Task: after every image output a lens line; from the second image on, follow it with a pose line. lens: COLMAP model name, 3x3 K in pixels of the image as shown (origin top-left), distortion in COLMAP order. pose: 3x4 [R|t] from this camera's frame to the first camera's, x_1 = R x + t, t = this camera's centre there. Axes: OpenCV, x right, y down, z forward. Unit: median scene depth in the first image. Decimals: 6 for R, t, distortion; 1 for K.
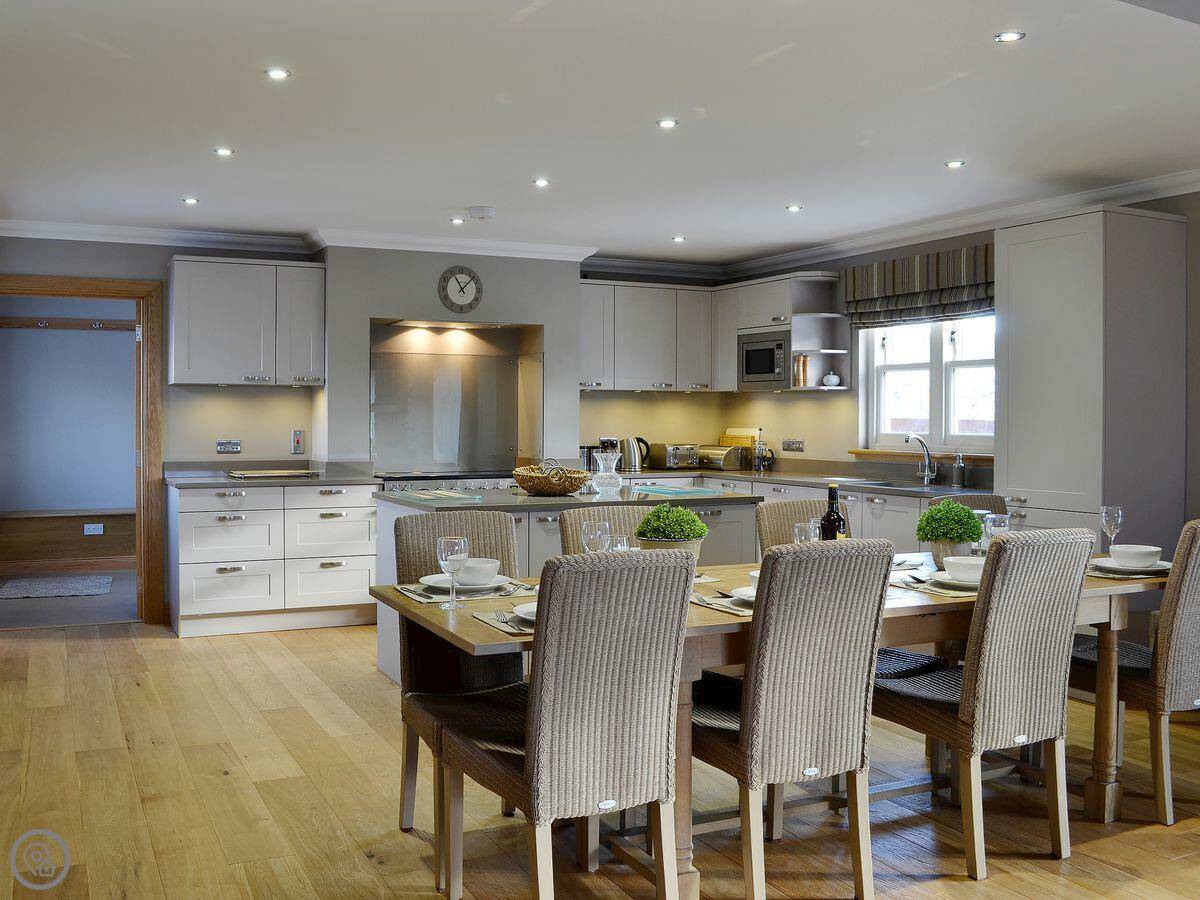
lens RADIAL K [[1112.9, 0, 600.0], [0, 1112.9, 450.0], [0, 0, 1]] dist [-0.164340, -0.002991]
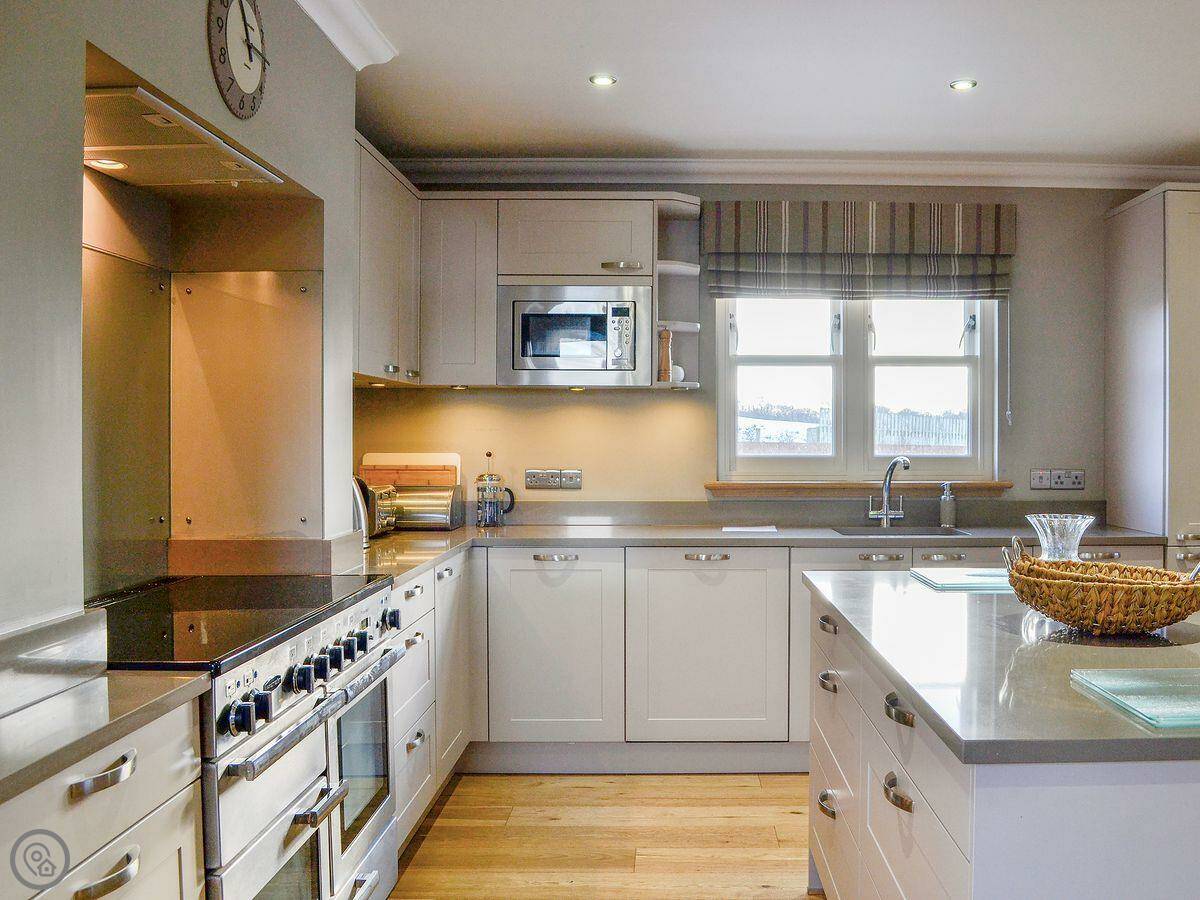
lens RADIAL K [[1092.1, 0, 600.0], [0, 1092.1, 450.0], [0, 0, 1]] dist [-0.006404, -0.000765]
pose [[0.421364, -0.015237, 0.906764, -0.377641], [0.025268, 0.999668, 0.005056, -0.024447], [-0.906540, 0.020782, 0.421609, 0.781668]]
